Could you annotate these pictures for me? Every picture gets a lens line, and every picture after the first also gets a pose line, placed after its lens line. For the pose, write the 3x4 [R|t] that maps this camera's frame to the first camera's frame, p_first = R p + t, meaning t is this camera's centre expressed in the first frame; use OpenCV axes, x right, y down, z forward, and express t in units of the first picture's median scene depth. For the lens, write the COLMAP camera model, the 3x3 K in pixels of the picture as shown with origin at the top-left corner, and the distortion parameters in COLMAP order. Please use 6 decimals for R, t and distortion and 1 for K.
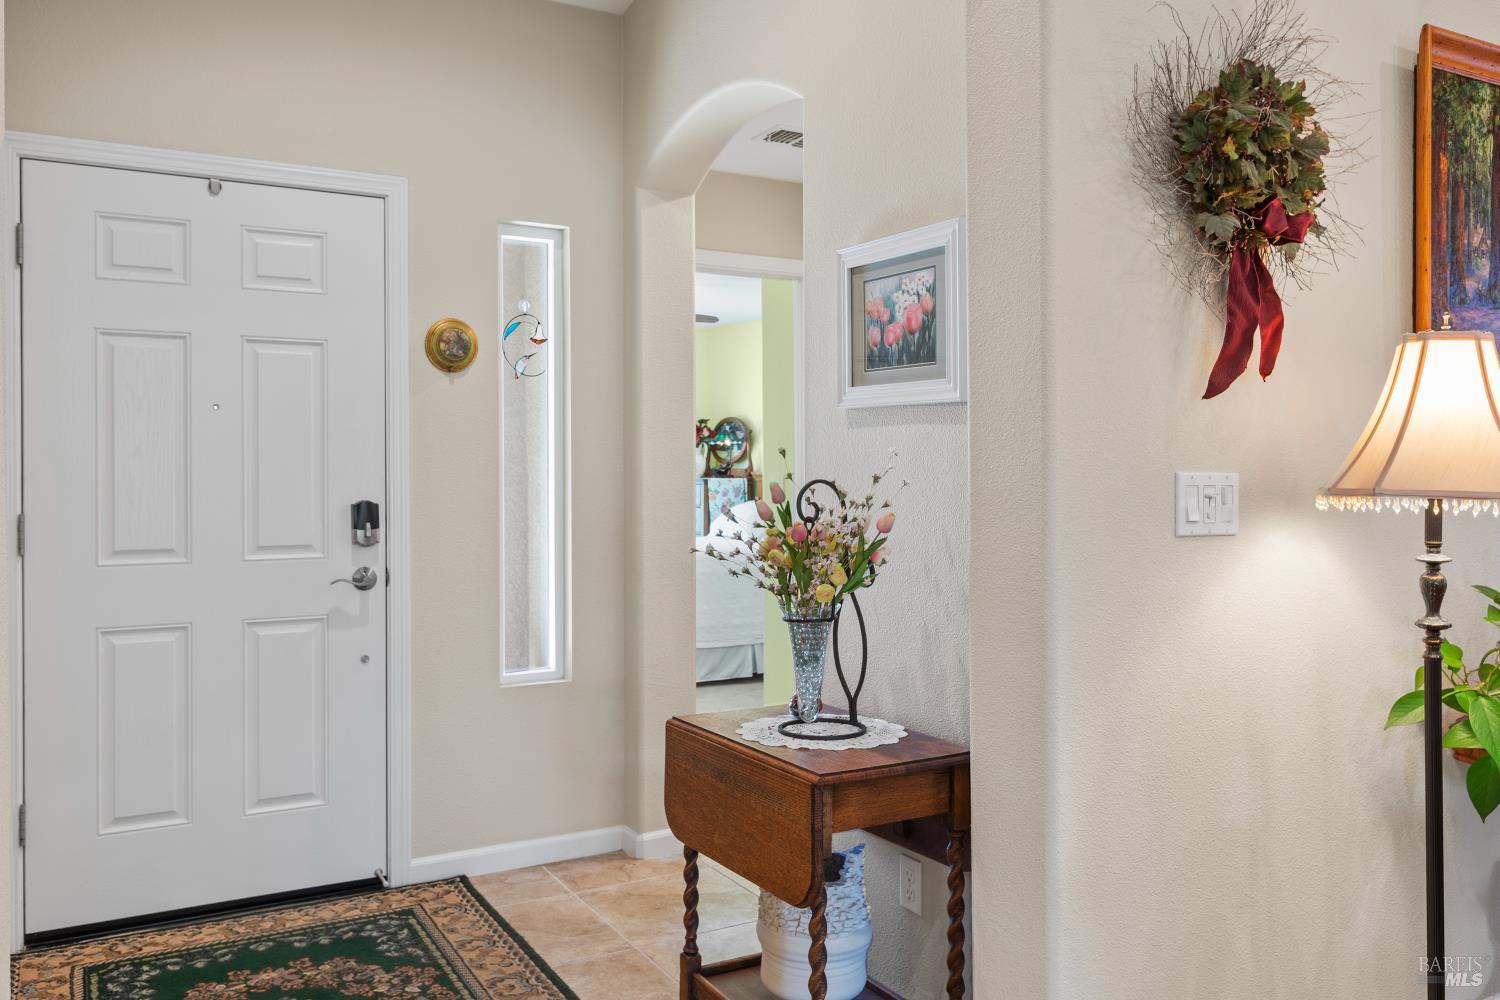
lens RADIAL K [[1213.3, 0, 750.0], [0, 1213.3, 500.0], [0, 0, 1]] dist [0.043764, 0.000687]
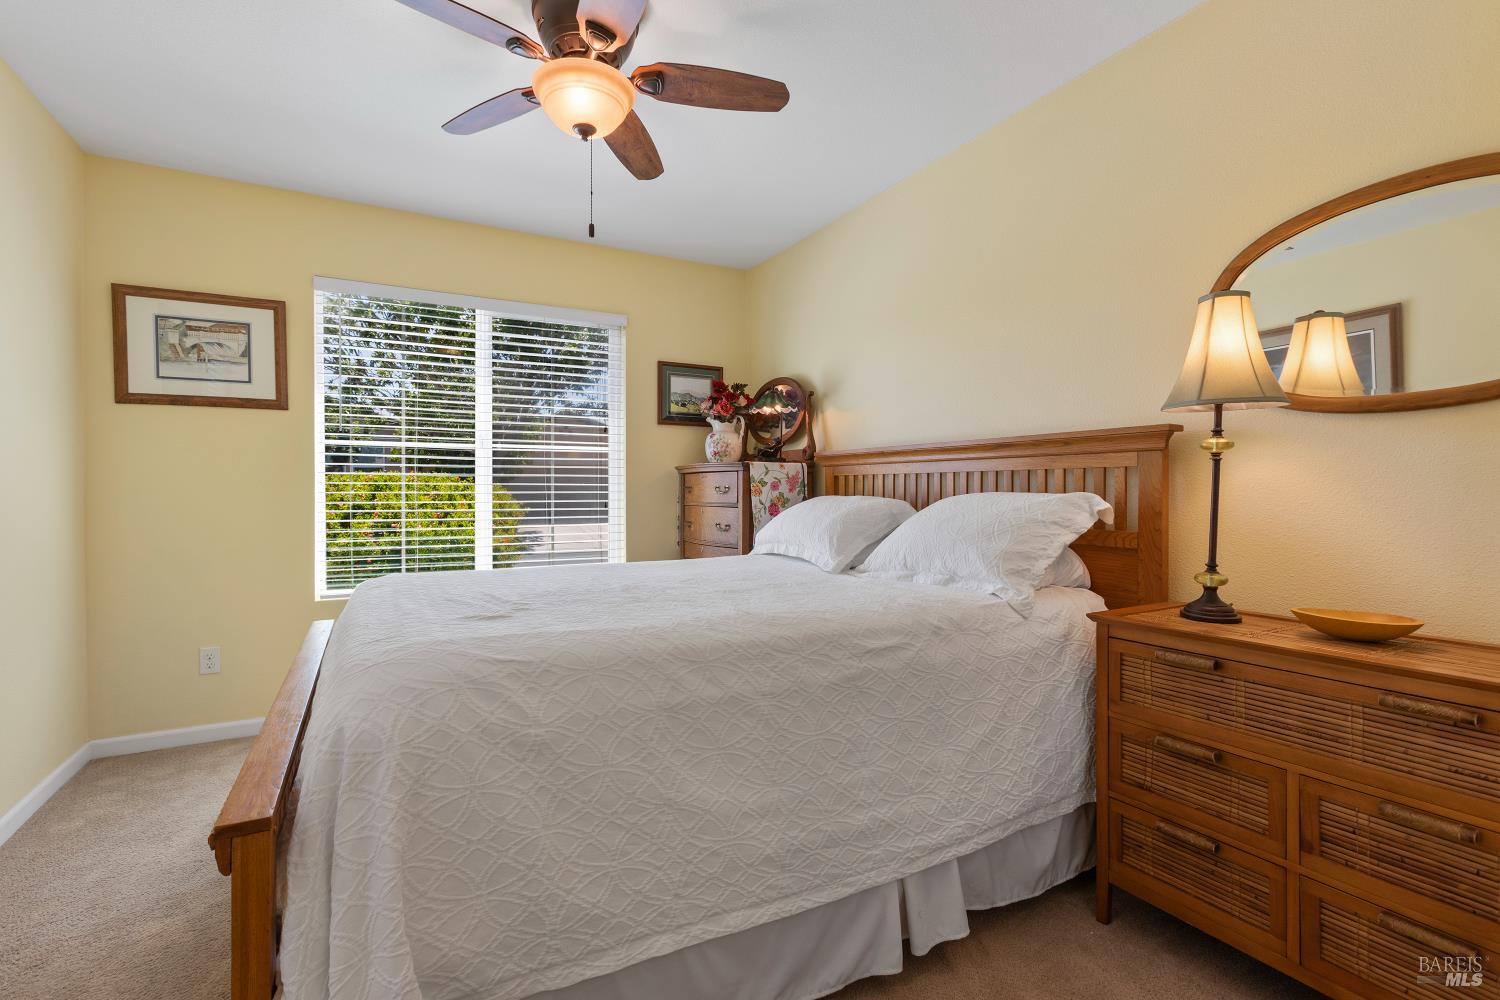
lens RADIAL K [[683.6, 0, 750.0], [0, 683.6, 500.0], [0, 0, 1]] dist [-0.002153, 0.000978]
pose [[0.999969, 0.002497, 0.007433, -0.036313], [-0.002507, 0.999996, 0.001344, 0.002052], [-0.007429, -0.001362, 0.999971, 0.622796]]
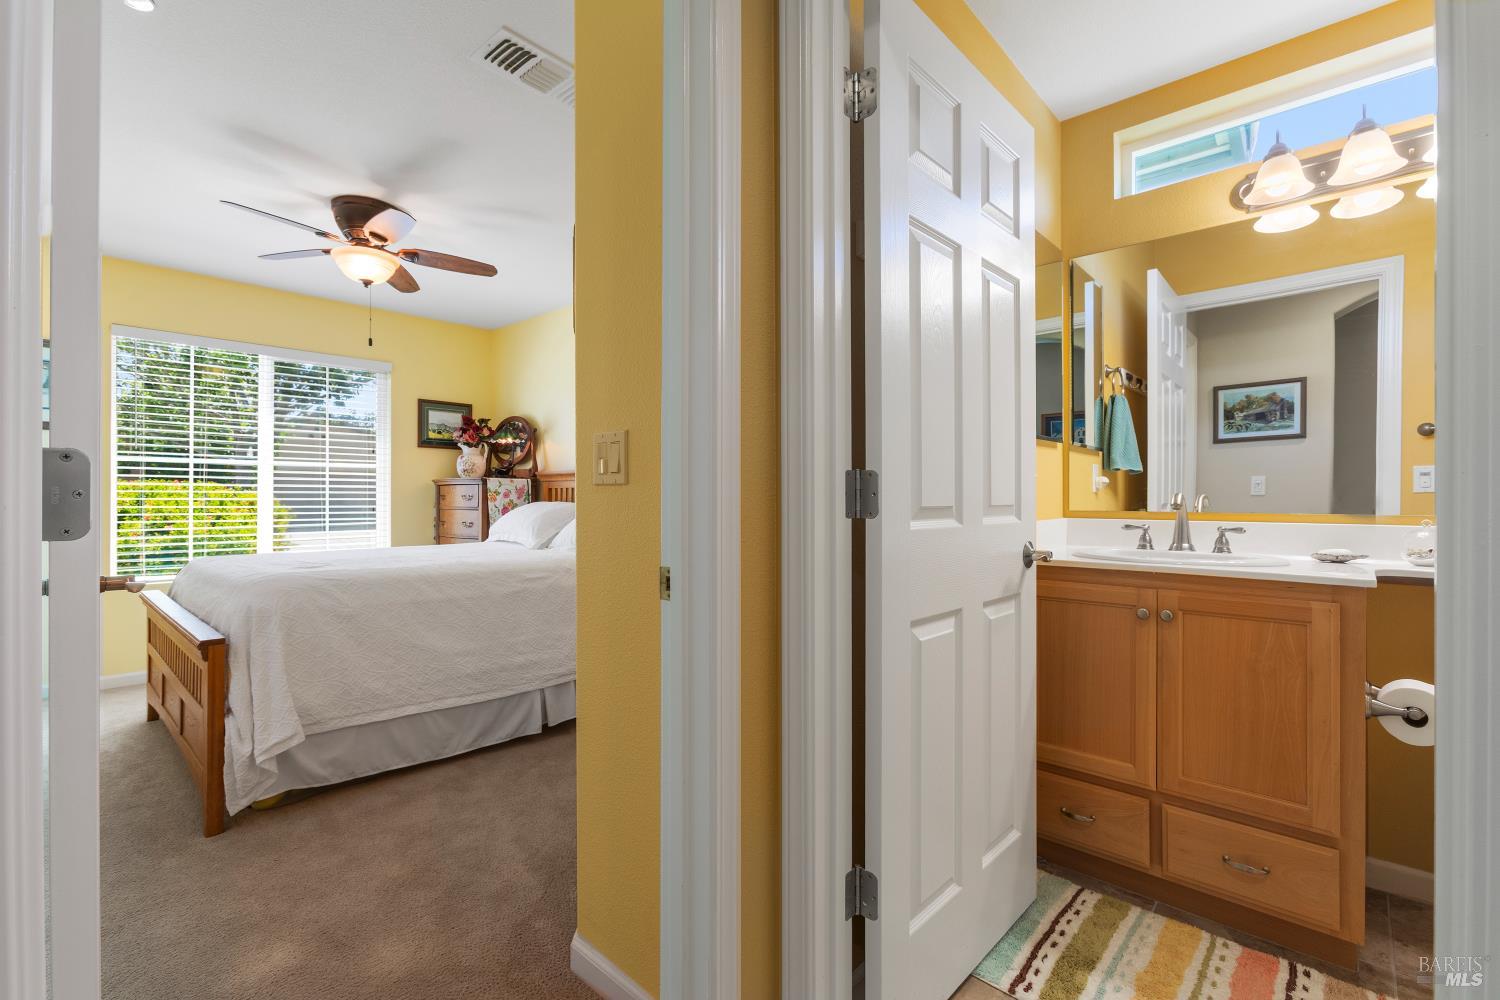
lens RADIAL K [[683.6, 0, 750.0], [0, 683.6, 500.0], [0, 0, 1]] dist [-0.002153, 0.000978]
pose [[0.950320, 0.004474, 0.311242, -0.006012], [-0.001720, 0.999957, -0.009122, 0.003337], [-0.311269, 0.008134, 0.950287, 0.433324]]
